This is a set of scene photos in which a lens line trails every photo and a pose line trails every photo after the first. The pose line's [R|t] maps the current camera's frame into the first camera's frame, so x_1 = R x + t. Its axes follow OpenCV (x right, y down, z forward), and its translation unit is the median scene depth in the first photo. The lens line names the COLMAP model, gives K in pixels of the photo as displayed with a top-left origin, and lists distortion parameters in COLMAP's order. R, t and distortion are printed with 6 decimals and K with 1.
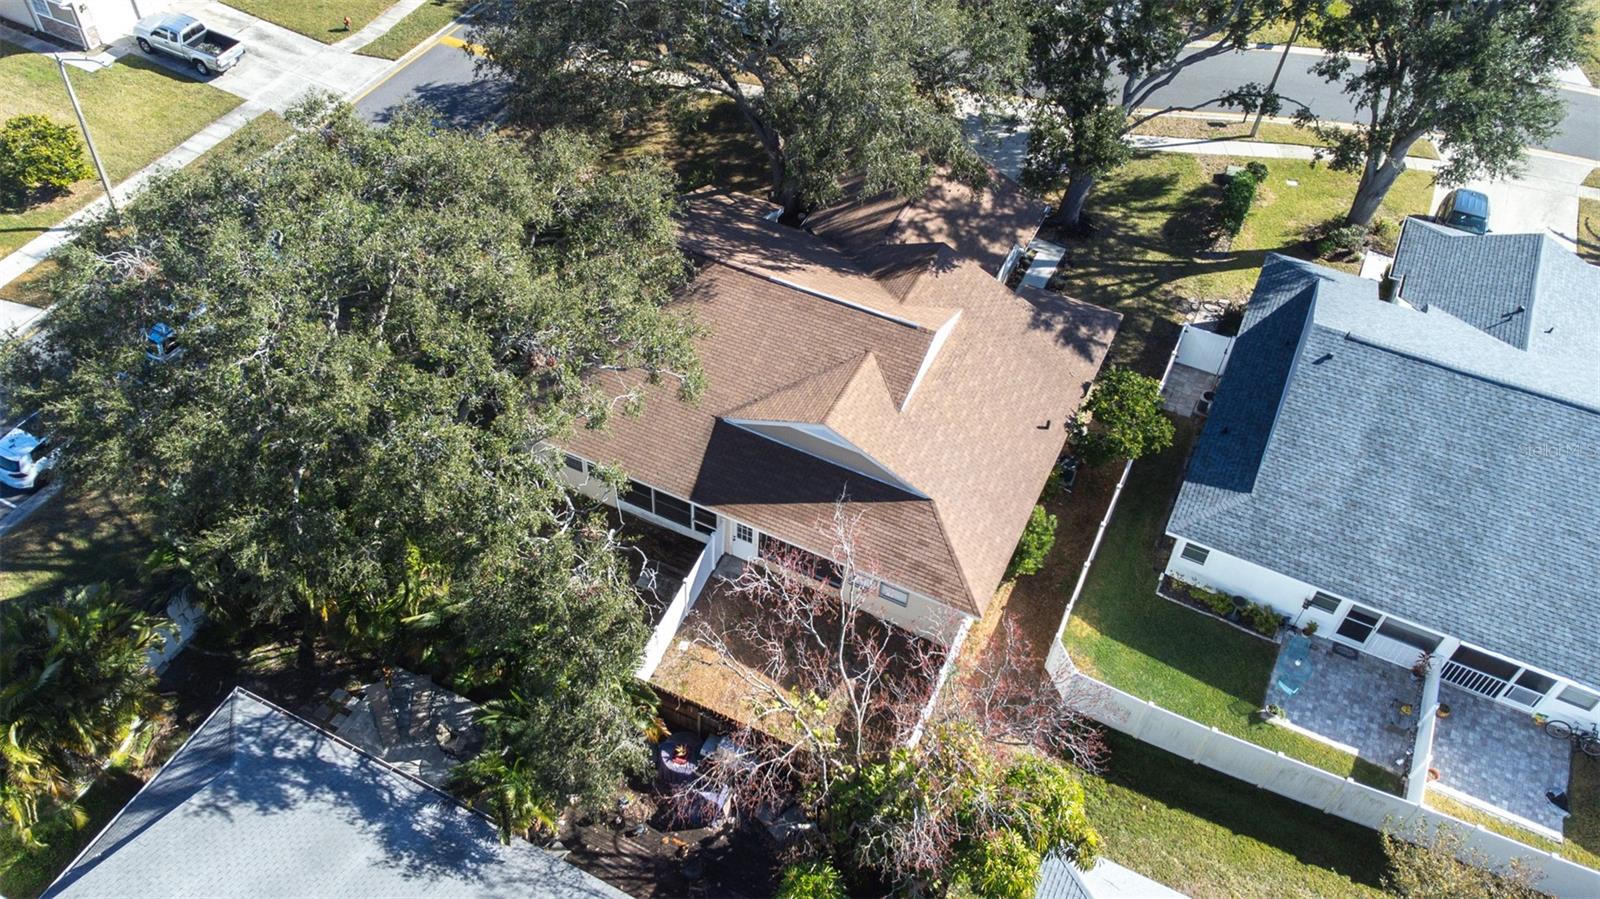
lens RADIAL K [[1273.1, 0, 748.7], [0, 1273.1, 437.3], [0, 0, 1]] dist [0.018938, 0.067232]
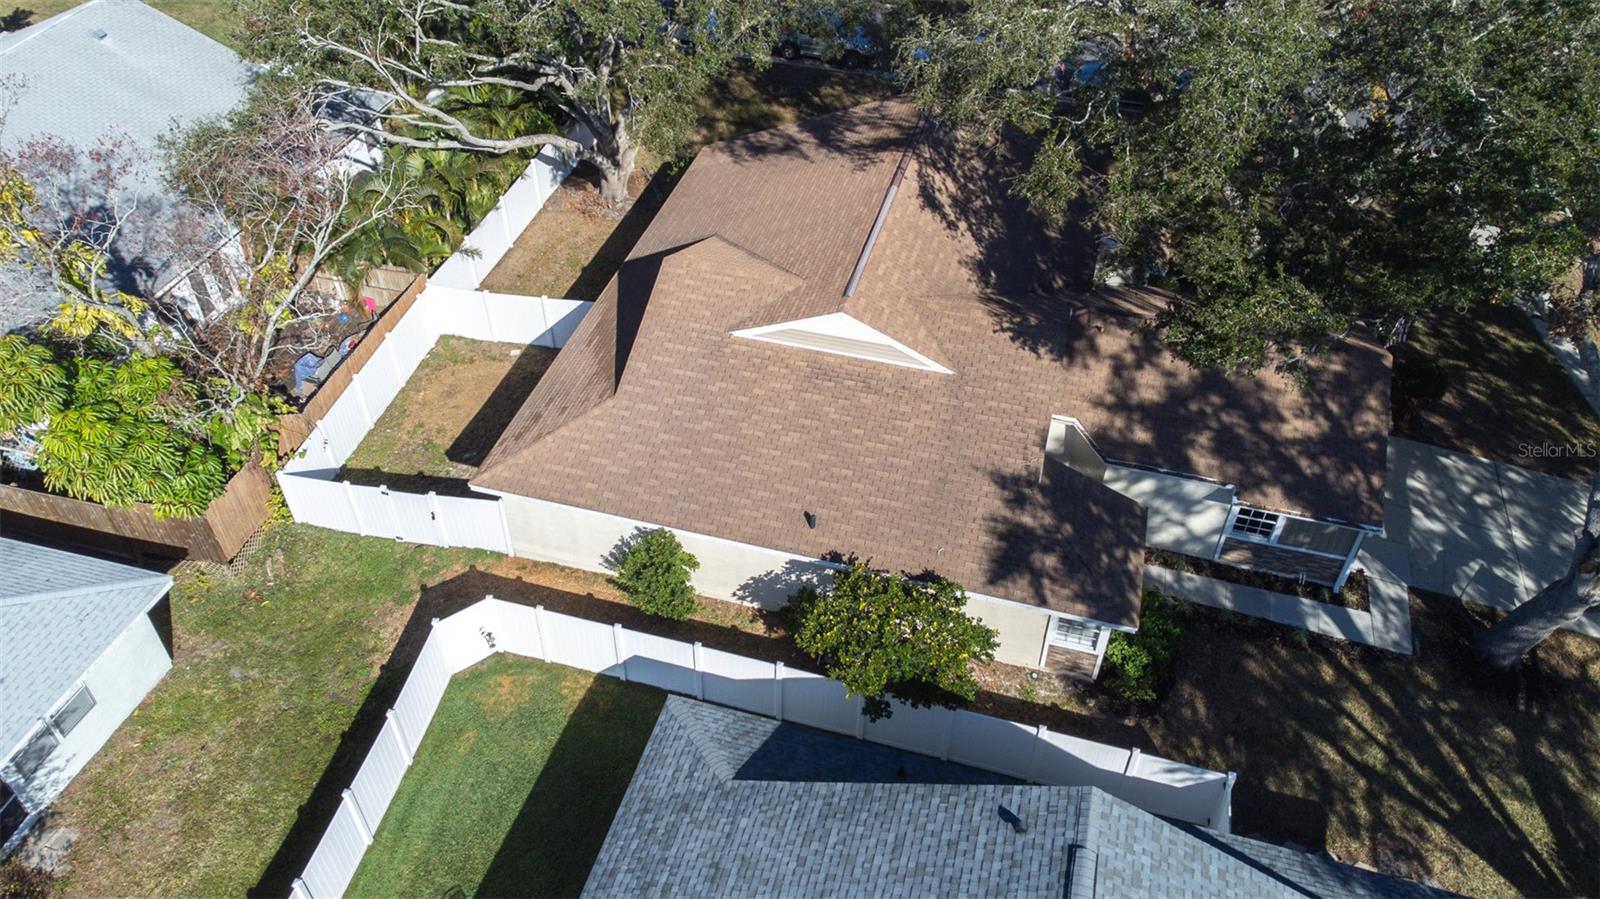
lens RADIAL K [[1197.6, 0, 794.1], [0, 1197.6, 446.9], [0, 0, 1]] dist [0.022214, 0.055569]
pose [[0.193453, 0.641171, -0.742614, 0.679970], [-0.720131, 0.606855, 0.336361, -0.239538], [0.666323, 0.469710, 0.579125, 0.619878]]
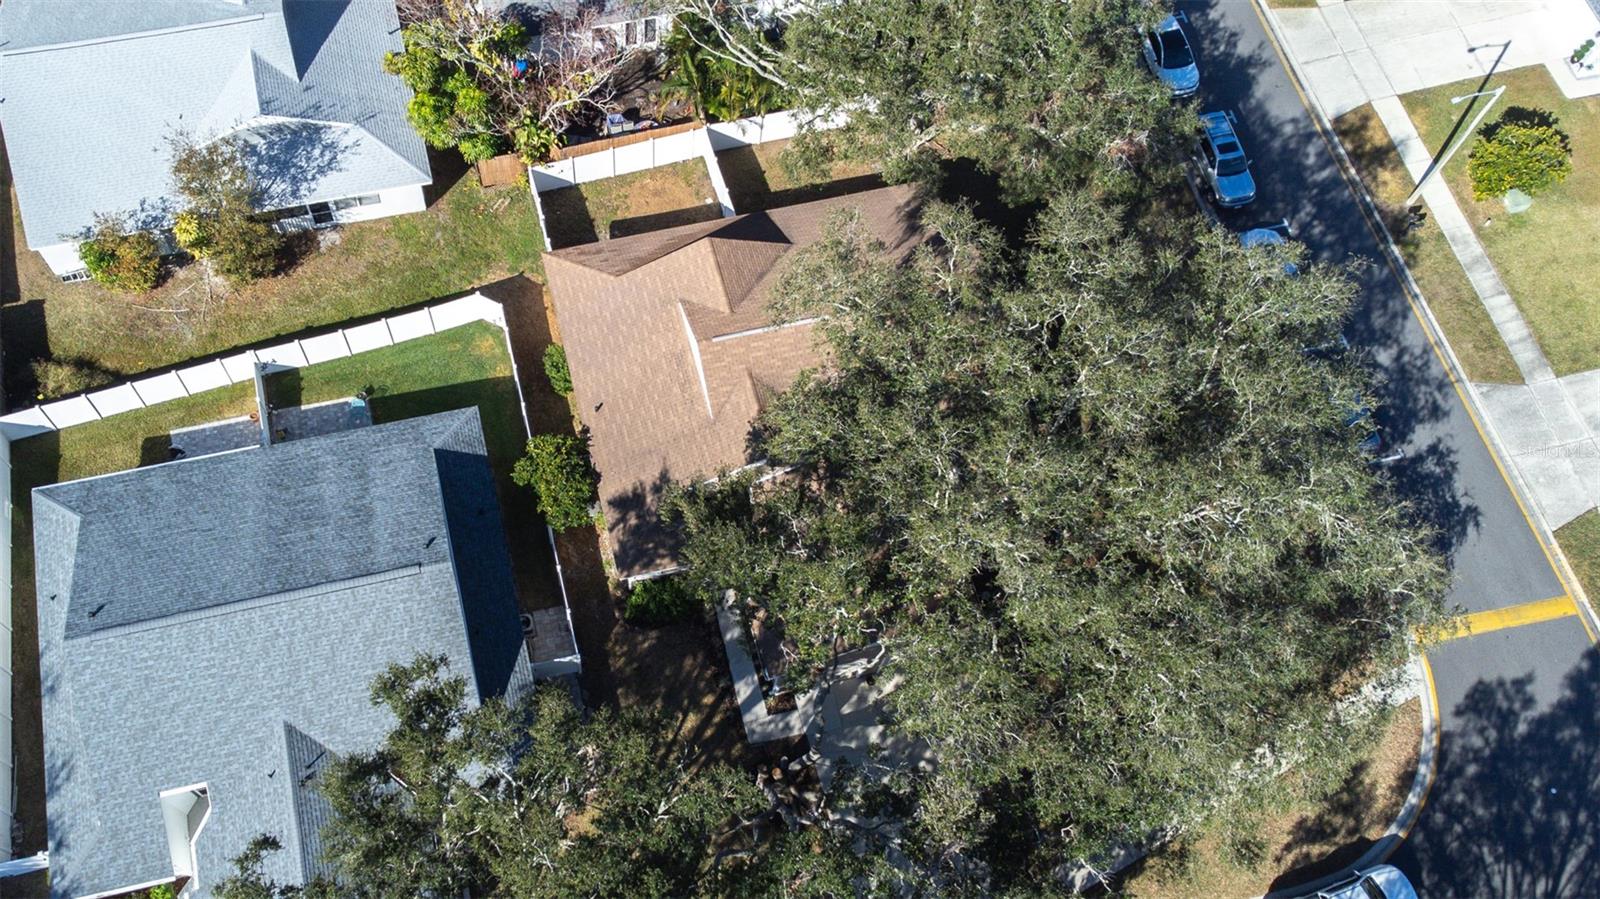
lens RADIAL K [[1421.4, 0, 674.5], [0, 1421.4, 507.5], [0, 0, 1]] dist [0.038790, 0.052139]
pose [[-0.761578, 0.570143, -0.308117, 0.652228], [-0.496113, -0.206996, 0.843223, -1.208446], [0.416978, 0.795041, 0.440499, 0.521319]]
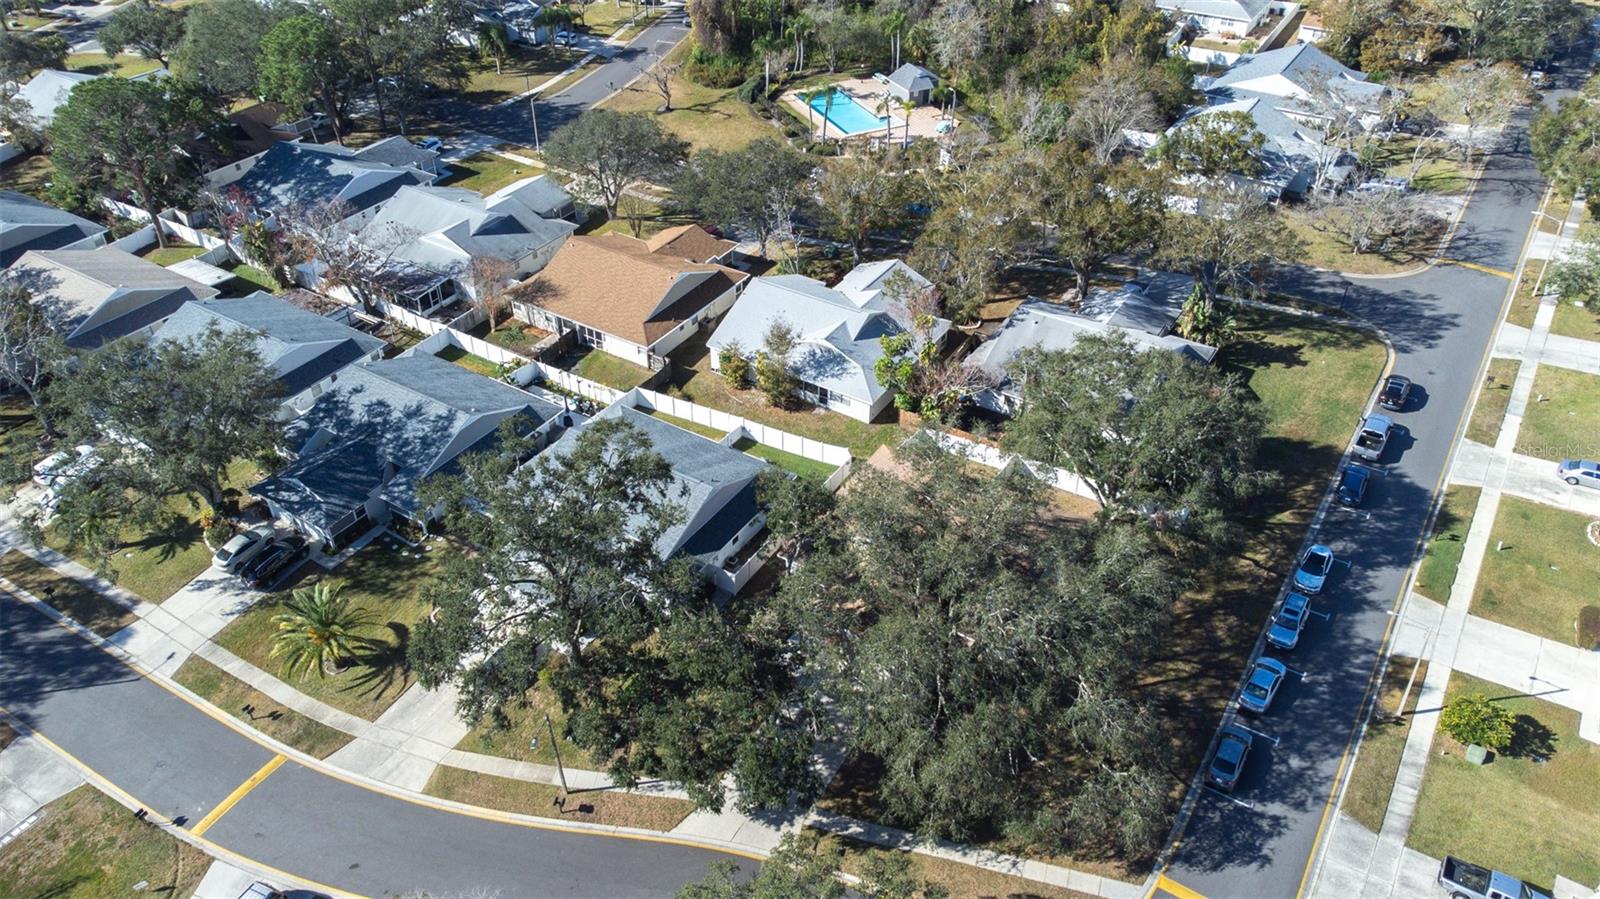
lens RADIAL K [[1197.6, 0, 785.4], [0, 1197.6, 451.8], [0, 0, 1]] dist [0.022214, 0.055569]
pose [[-0.994690, -0.075673, 0.069749, 0.189528], [0.061402, 0.107516, 0.992305, -2.106372], [-0.082589, 0.991319, -0.102299, 1.154009]]
